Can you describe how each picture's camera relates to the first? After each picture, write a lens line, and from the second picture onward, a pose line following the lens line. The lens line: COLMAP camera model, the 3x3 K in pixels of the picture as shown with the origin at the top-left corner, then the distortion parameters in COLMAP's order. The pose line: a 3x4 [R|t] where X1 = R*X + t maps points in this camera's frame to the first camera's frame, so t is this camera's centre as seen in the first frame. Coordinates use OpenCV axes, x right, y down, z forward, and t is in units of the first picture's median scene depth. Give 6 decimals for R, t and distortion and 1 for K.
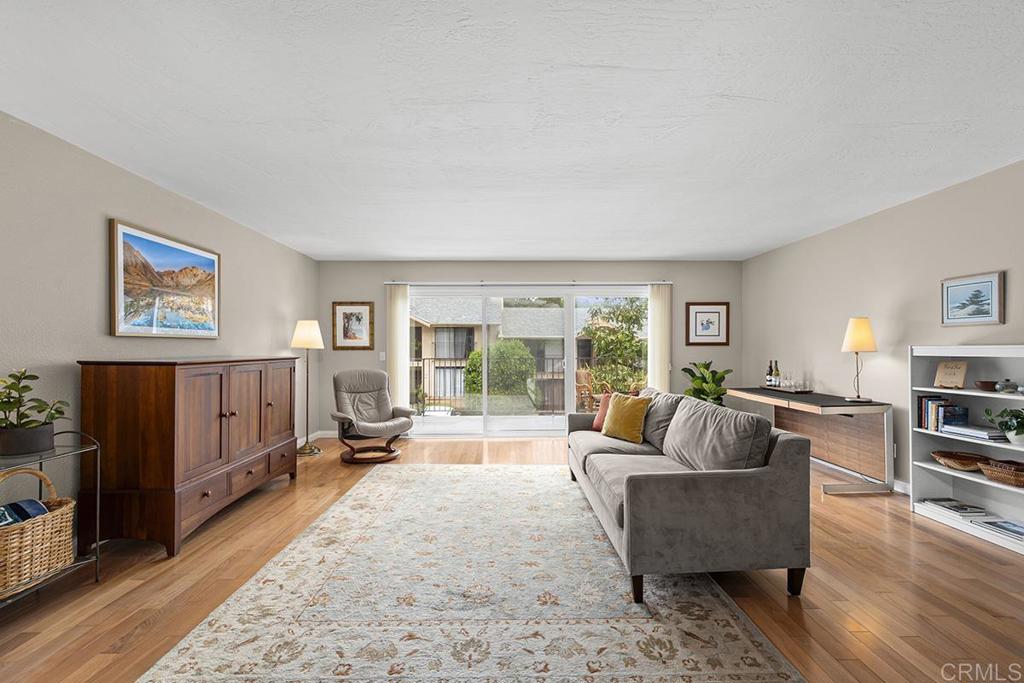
lens RADIAL K [[433.2, 0, 508.0], [0, 433.2, 348.6], [0, 0, 1]] dist [-0.001992, 0.000828]
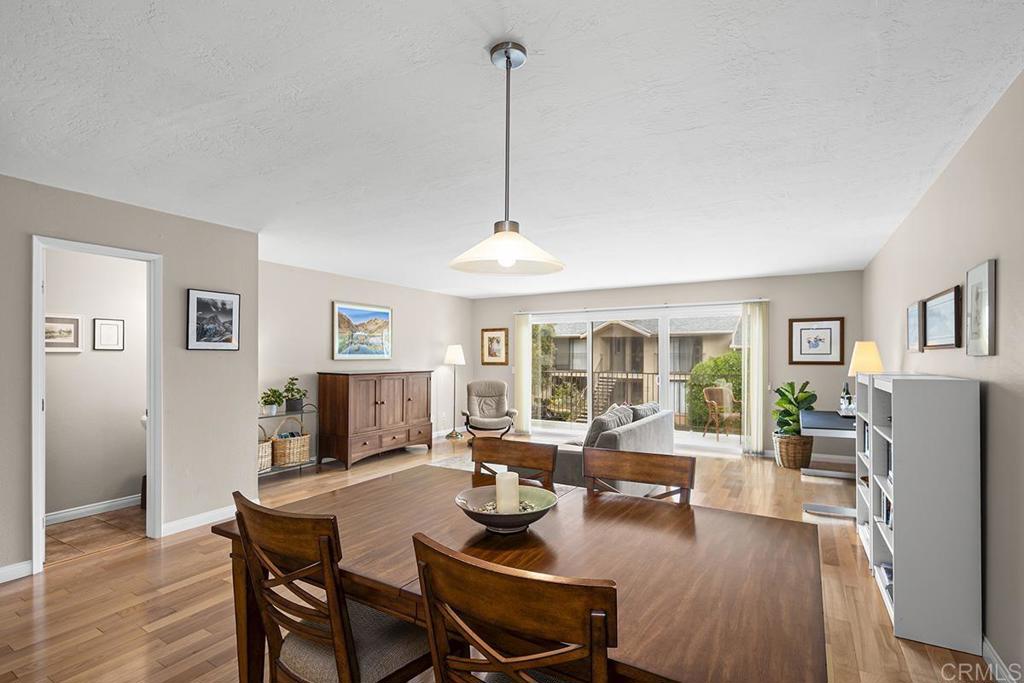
lens RADIAL K [[481.3, 0, 508.6], [0, 481.3, 357.0], [0, 0, 1]] dist [0.002771, 0.000354]
pose [[0.850650, 0.002810, -0.525724, 0.803911], [-0.003914, 0.999992, -0.000989, -0.036372], [0.525717, 0.002899, 0.850654, -0.397574]]
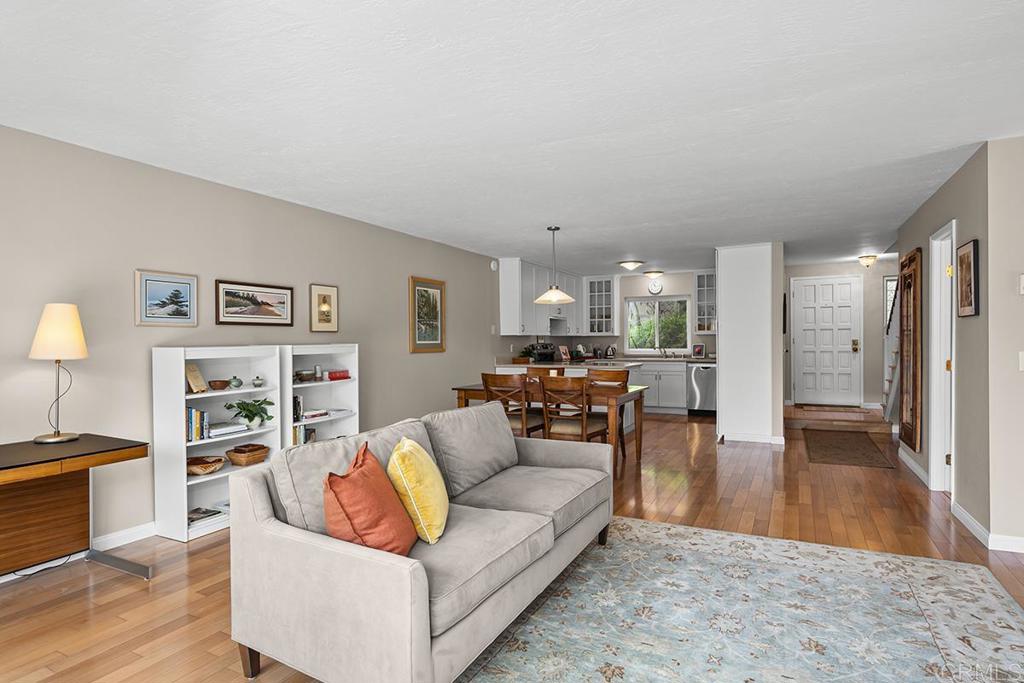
lens RADIAL K [[550.5, 0, 512.3], [0, 550.5, 341.3], [0, 0, 1]] dist [0.001961, -0.001855]
pose [[-0.888817, 0.007497, 0.458201, -0.135723], [0.010749, 0.999932, 0.004491, -0.016753], [-0.458136, 0.008917, -0.888837, 1.624049]]
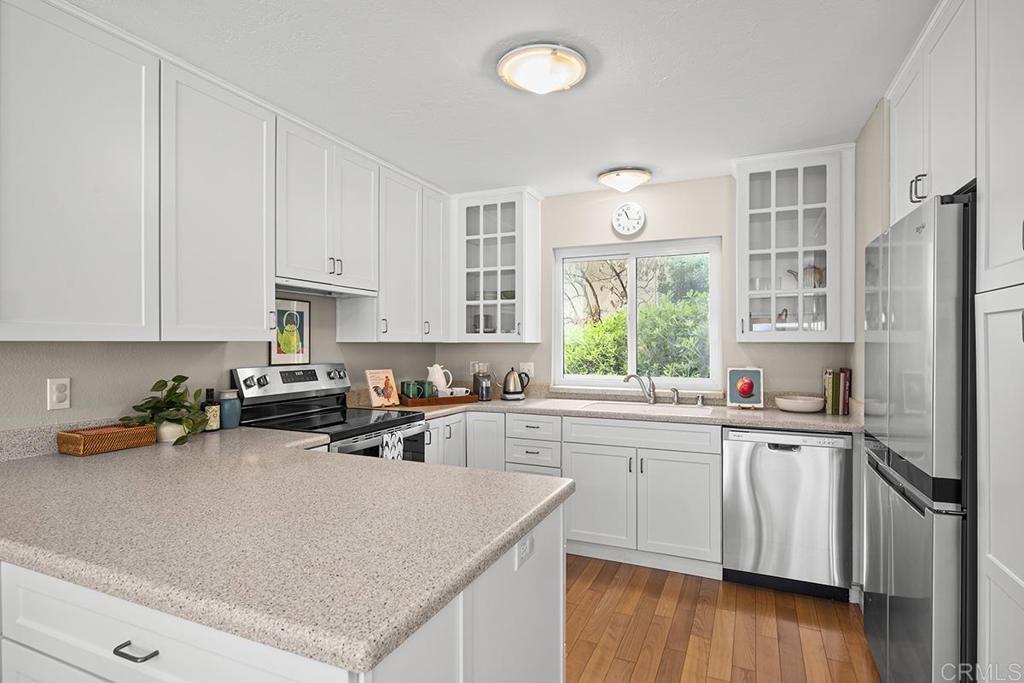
lens RADIAL K [[528.0, 0, 511.7], [0, 528.0, 342.1], [0, 0, 1]] dist [0.001424, -0.000207]
pose [[-0.909881, 0.001004, 0.414868, 0.314816], [0.001980, 0.999996, 0.001921, -0.031816], [-0.414864, 0.002570, -0.909880, -0.319829]]
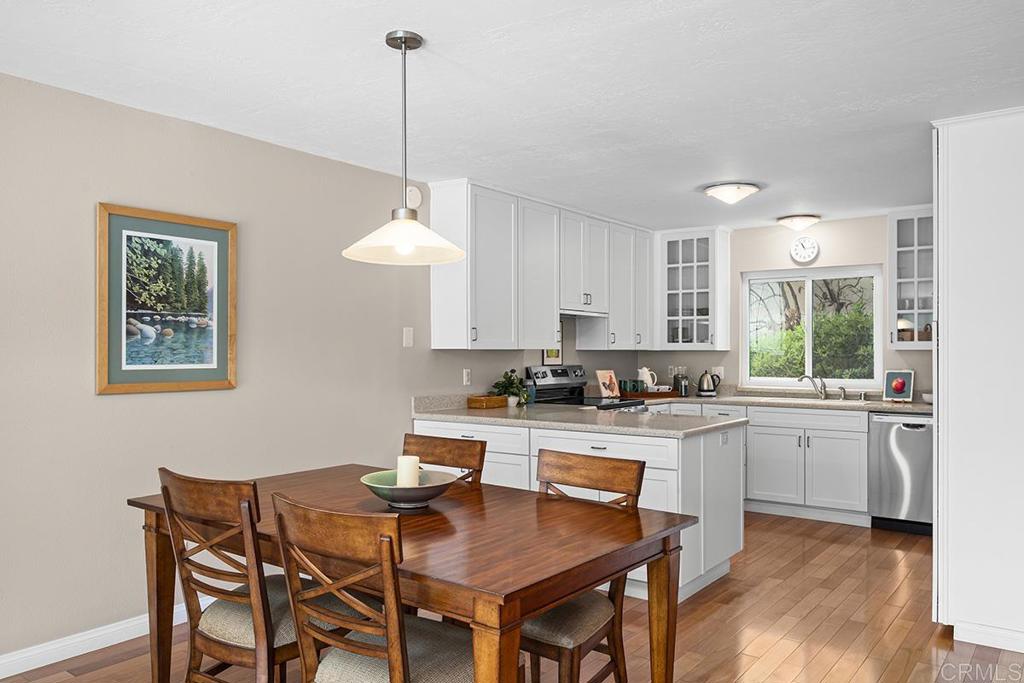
lens RADIAL K [[754.2, 0, 508.9], [0, 754.2, 346.5], [0, 0, 1]] dist [-0.006316, -0.001417]
pose [[-0.792985, 0.003183, 0.609233, -0.036560], [0.001699, 0.999994, -0.003013, -0.033529], [-0.609239, -0.001354, -0.792985, 0.596269]]
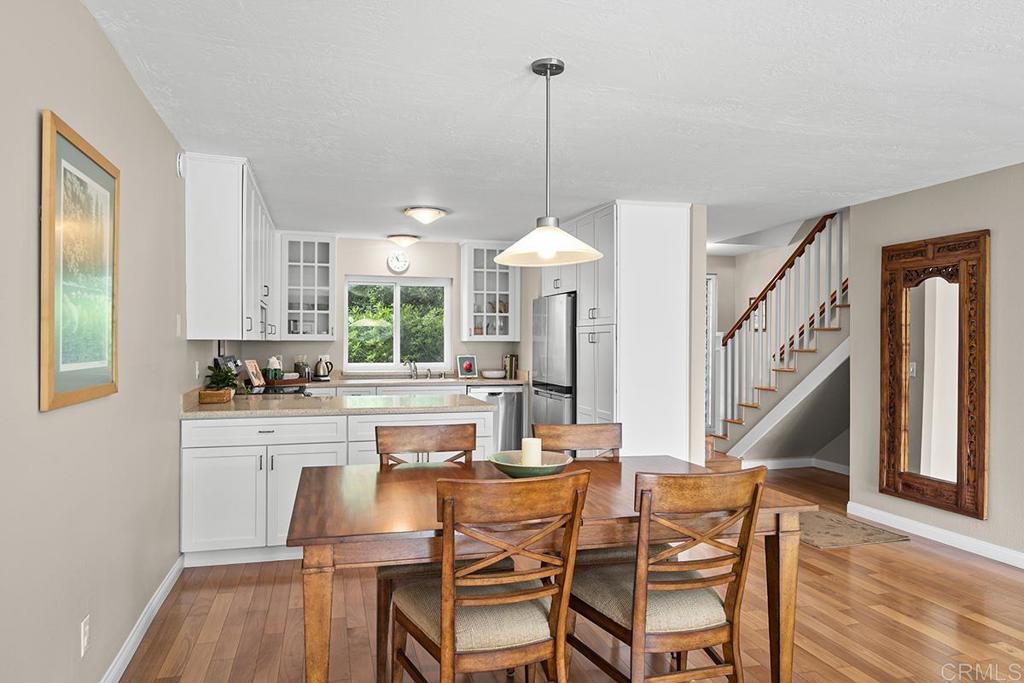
lens RADIAL K [[658.3, 0, 506.4], [0, 658.3, 337.7], [0, 0, 1]] dist [-0.005649, -0.003794]
pose [[-0.965794, -0.005098, -0.259259, 0.783741], [-0.004775, 0.999987, -0.001878, -0.036843], [0.259265, -0.000576, -0.965806, 0.774033]]
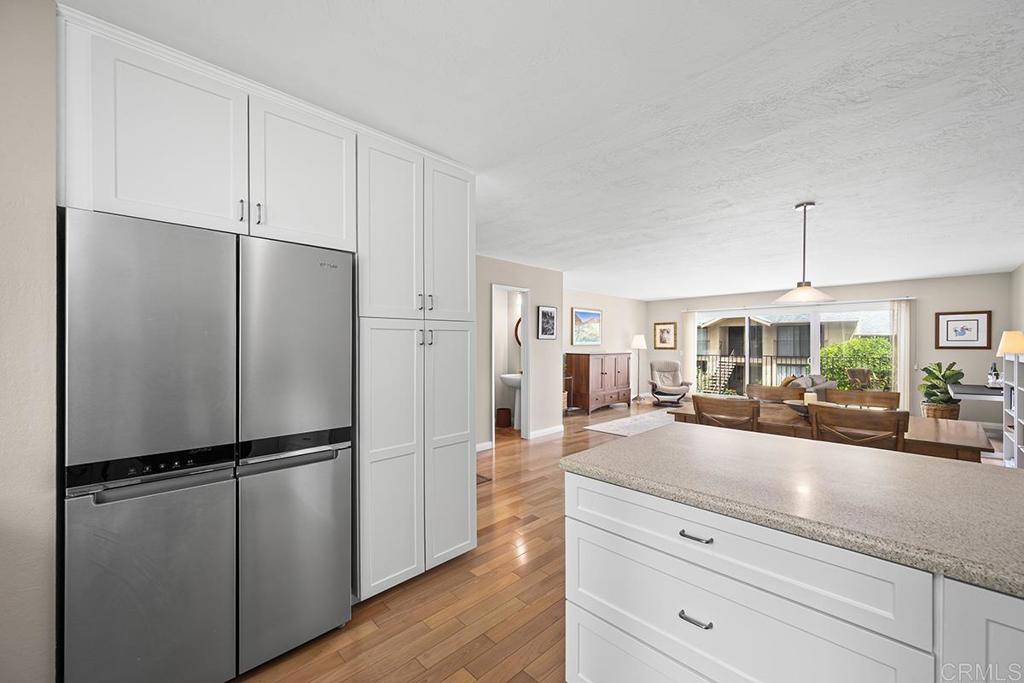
lens RADIAL K [[405.8, 0, 508.8], [0, 405.8, 346.0], [0, 0, 1]] dist [0.000742, 0.000744]
pose [[0.688649, 0.005648, -0.725073, 0.750688], [-0.003182, 0.999984, 0.004767, -0.030178], [0.725088, -0.000975, 0.688655, -1.133858]]
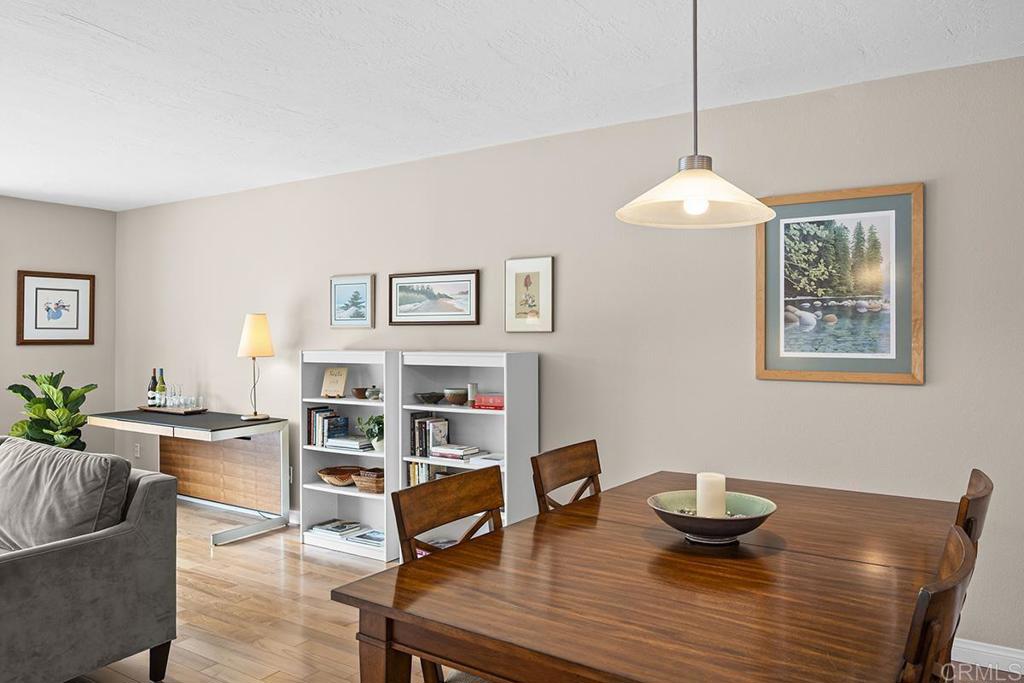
lens RADIAL K [[747.4, 0, 514.2], [0, 747.4, 326.0], [0, 0, 1]] dist [-0.006960, -0.002880]
pose [[0.565358, 0.014487, 0.824718, -0.057227], [-0.001222, 0.999859, -0.016726, -0.030423], [-0.824845, 0.008449, 0.565296, -0.187233]]
